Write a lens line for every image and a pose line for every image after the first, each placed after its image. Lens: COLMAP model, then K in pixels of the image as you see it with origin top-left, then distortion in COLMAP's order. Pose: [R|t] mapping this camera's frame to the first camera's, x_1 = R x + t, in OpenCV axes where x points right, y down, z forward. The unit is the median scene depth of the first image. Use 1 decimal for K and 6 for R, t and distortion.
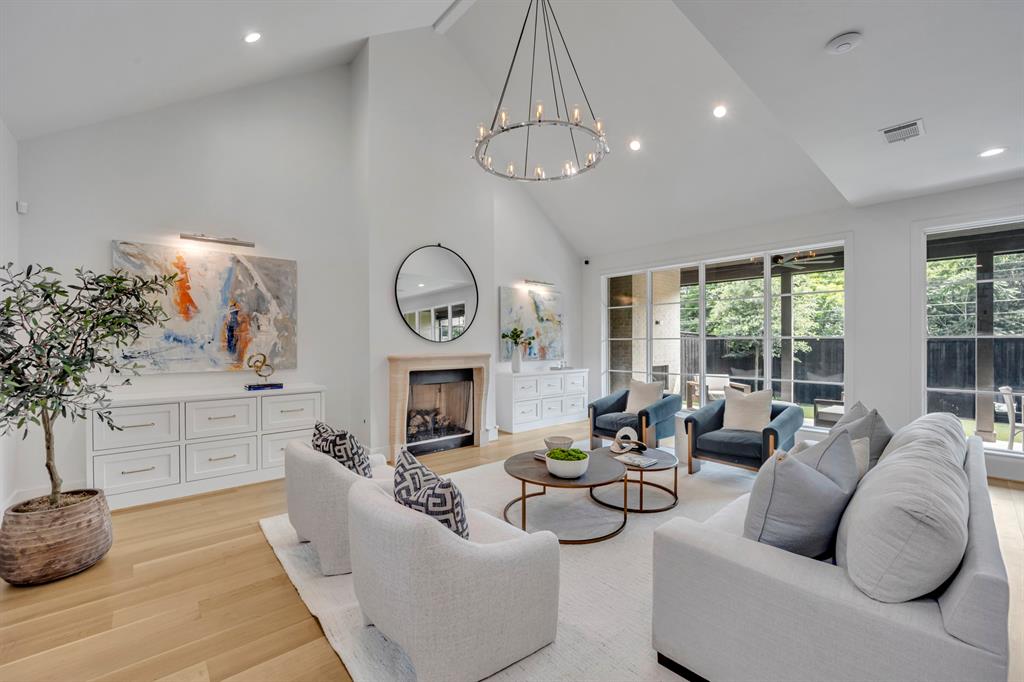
lens RADIAL K [[409.7, 0, 510.6], [0, 409.7, 343.0], [0, 0, 1]] dist [-0.016762, -0.001781]
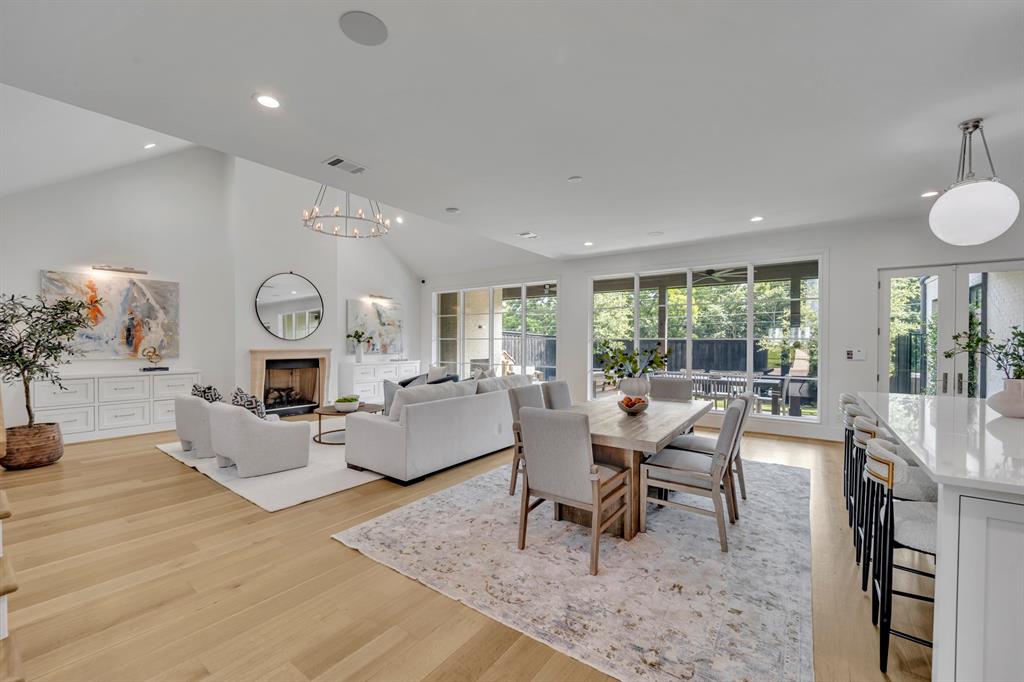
lens RADIAL K [[409.7, 0, 511.7], [0, 409.7, 345.1], [0, 0, 1]] dist [-0.016762, -0.001781]
pose [[0.975973, 0.004798, 0.217837, 0.312708], [-0.006152, 0.999966, 0.005539, 0.002957], [-0.217803, -0.006746, 0.975969, -0.656375]]
